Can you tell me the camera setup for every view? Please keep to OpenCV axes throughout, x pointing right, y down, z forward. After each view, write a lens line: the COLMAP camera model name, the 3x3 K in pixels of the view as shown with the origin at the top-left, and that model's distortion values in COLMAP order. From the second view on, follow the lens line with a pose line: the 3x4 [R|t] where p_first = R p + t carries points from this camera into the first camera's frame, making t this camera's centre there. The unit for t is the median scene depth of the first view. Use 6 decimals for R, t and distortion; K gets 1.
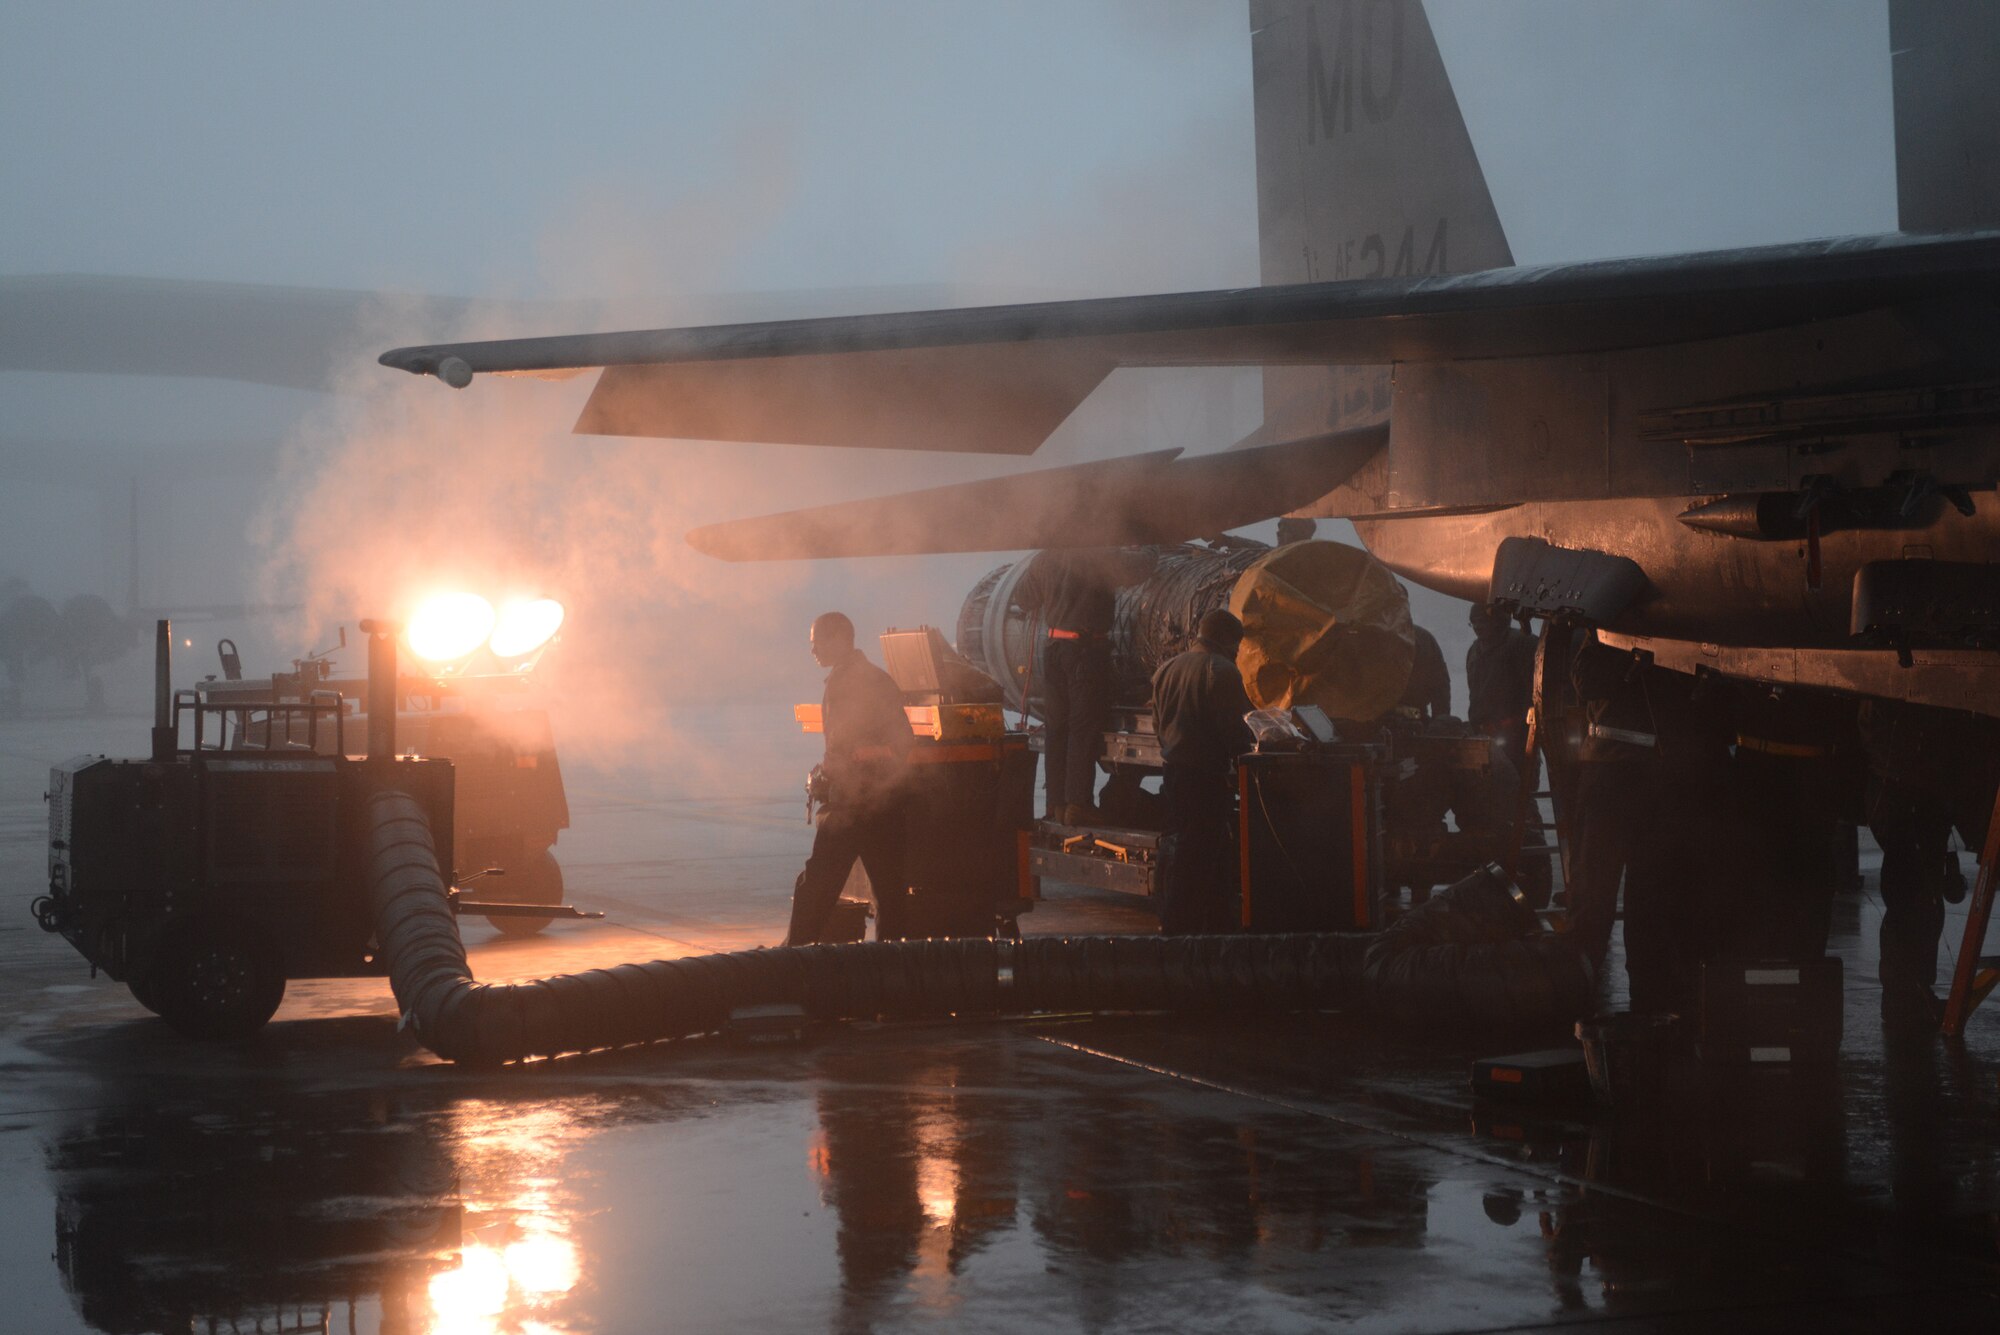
lens RADIAL K [[4072.3, 0, 1000.0], [0, 4072.3, 667.5], [0, 0, 1]] dist [0.204424, -0.132927]
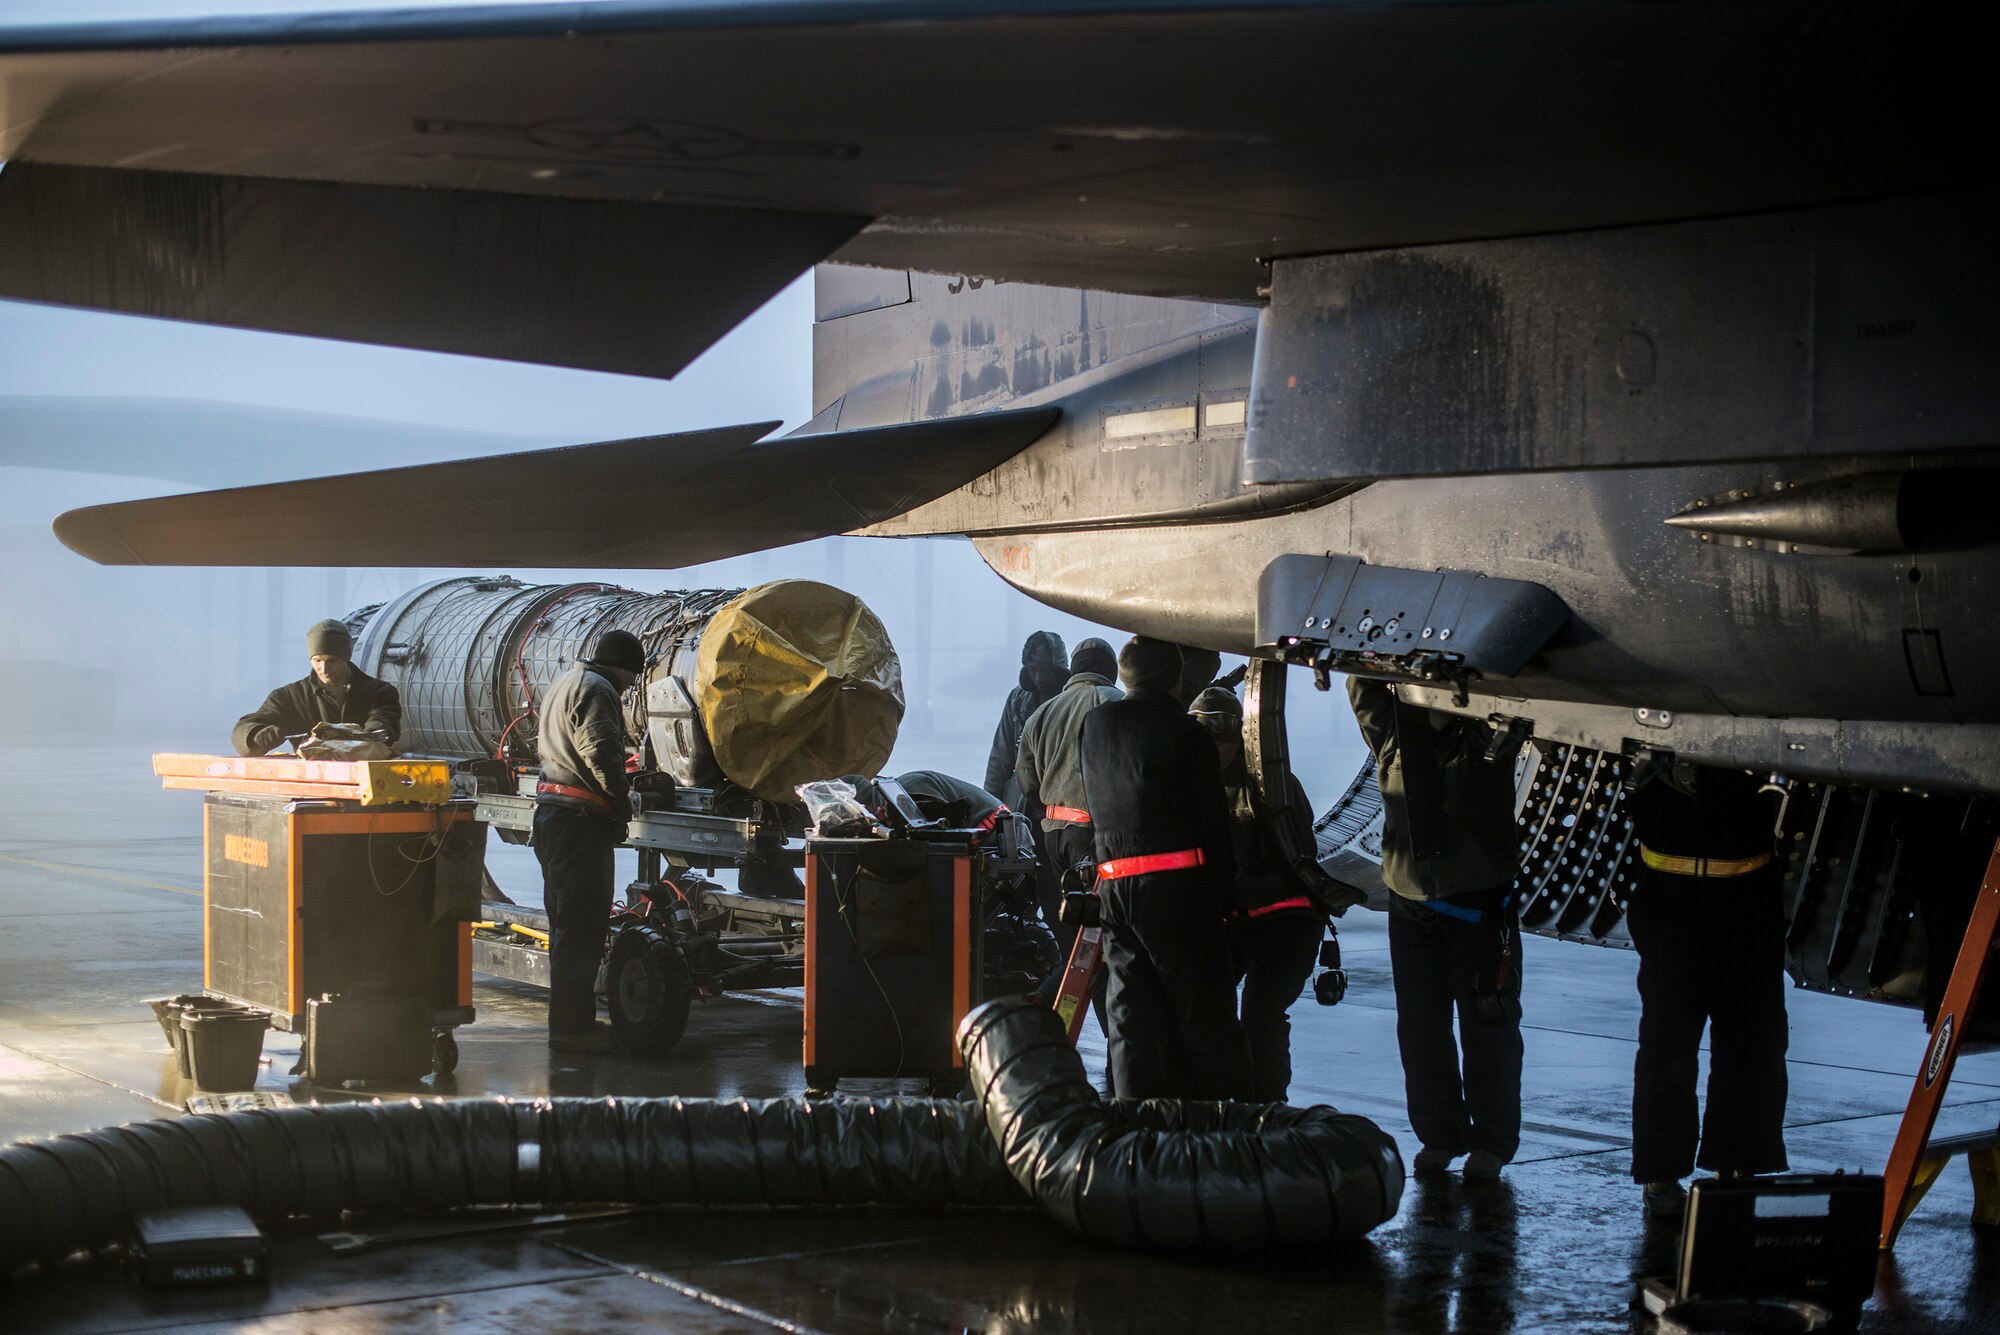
lens RADIAL K [[3080.6, 0, 1000.0], [0, 3080.6, 667.5], [0, 0, 1]] dist [-0.099915, 0.022070]
pose [[0.965597, 0.037937, 0.257261, -0.063831], [-0.032011, 0.999118, -0.027186, 0.004412], [-0.258066, 0.018016, 0.965959, 0.505799]]
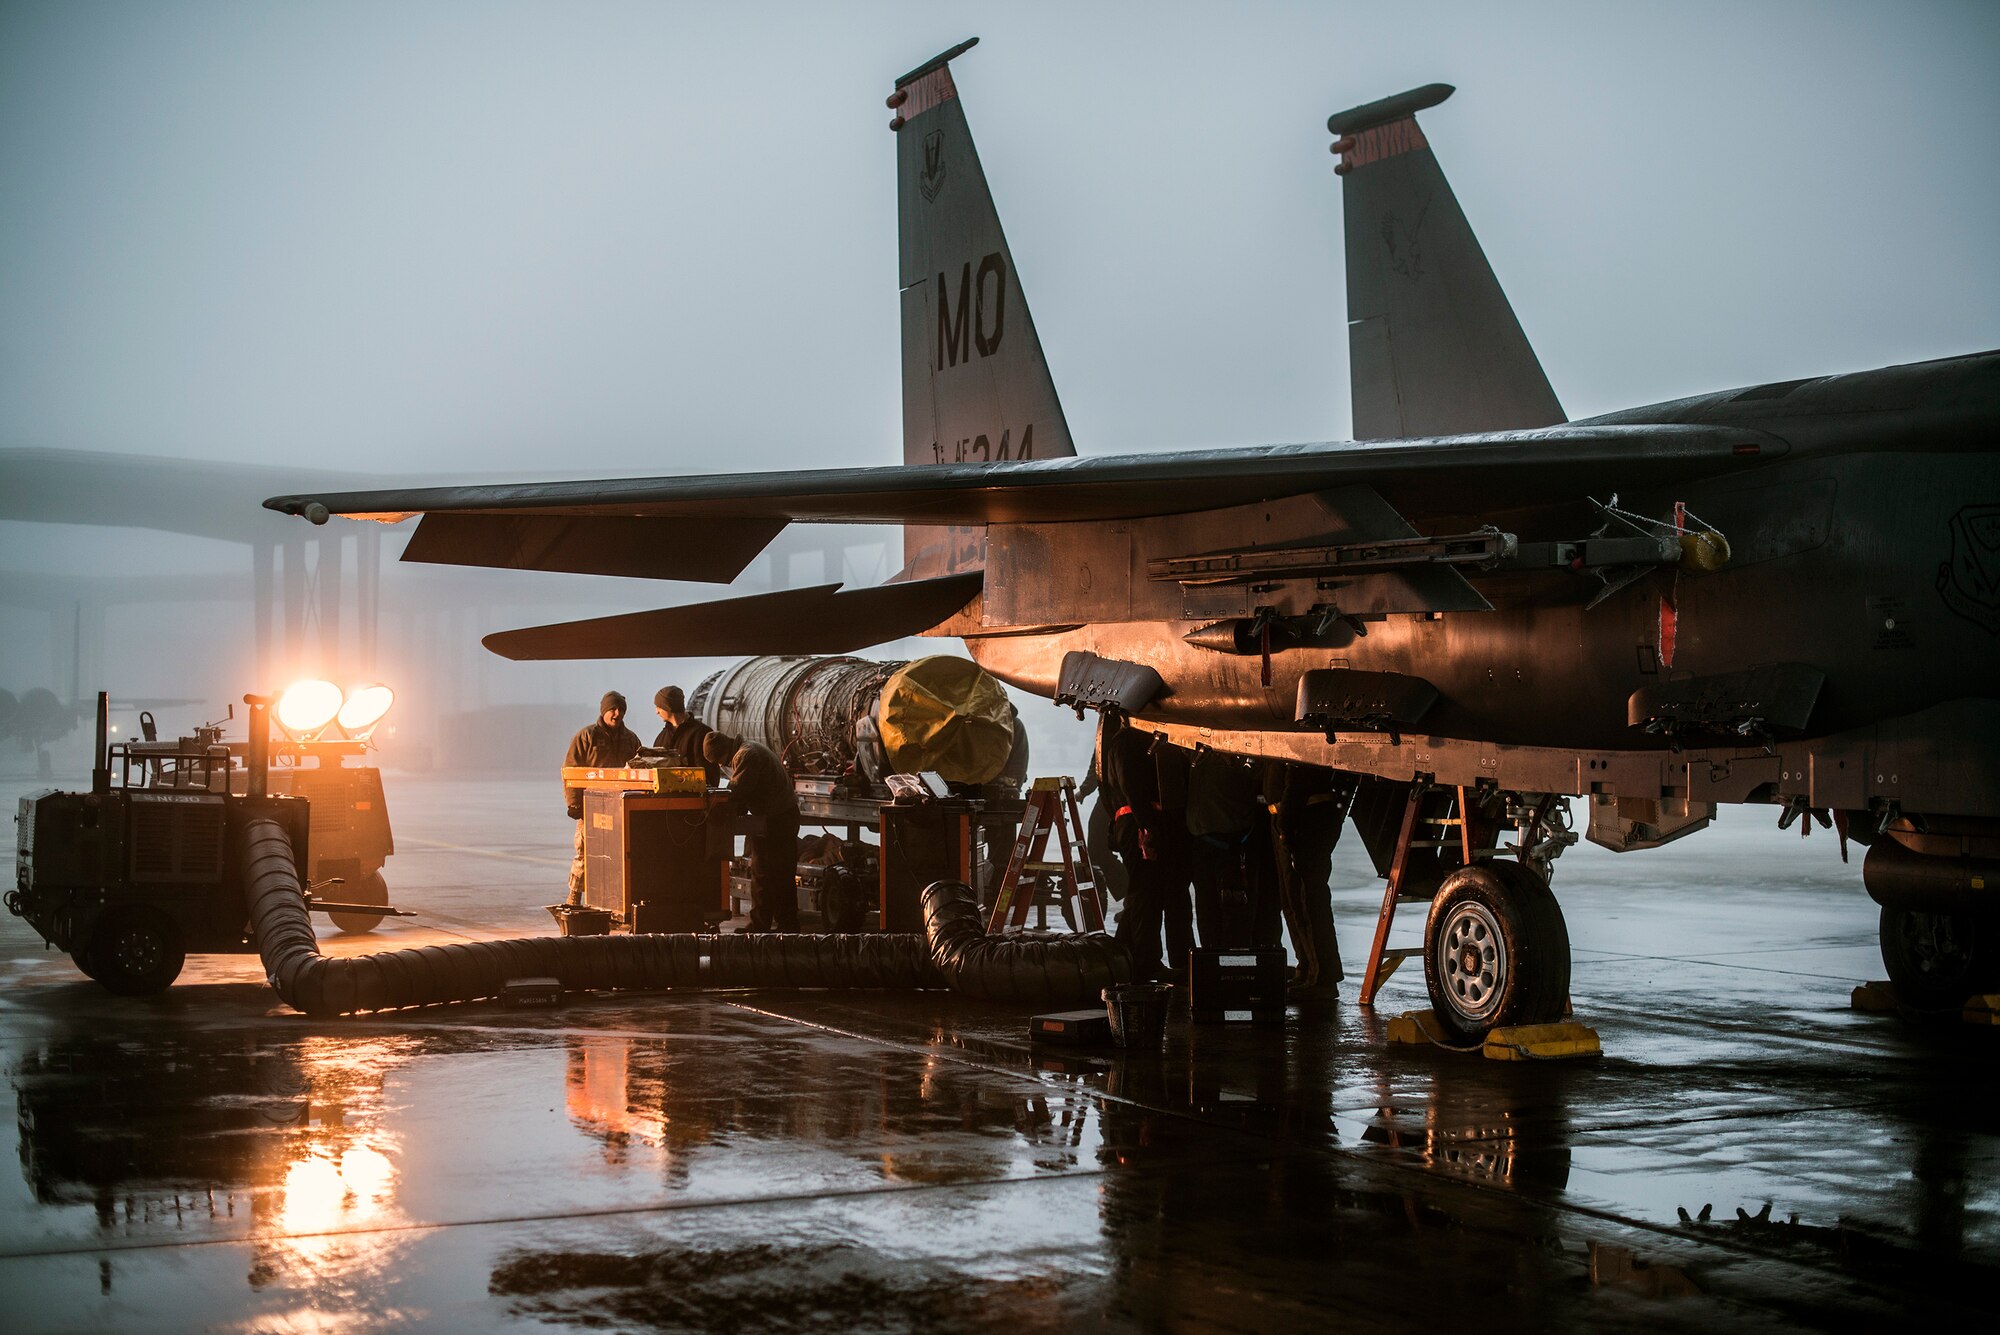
lens RADIAL K [[3080.6, 0, 1000.0], [0, 3080.6, 667.5], [0, 0, 1]] dist [-0.099915, 0.022070]
pose [[0.996031, 0.020155, 0.086697, 0.008589], [-0.017452, 0.999341, -0.031831, 0.007973], [-0.087281, 0.030191, 0.995726, -0.055360]]
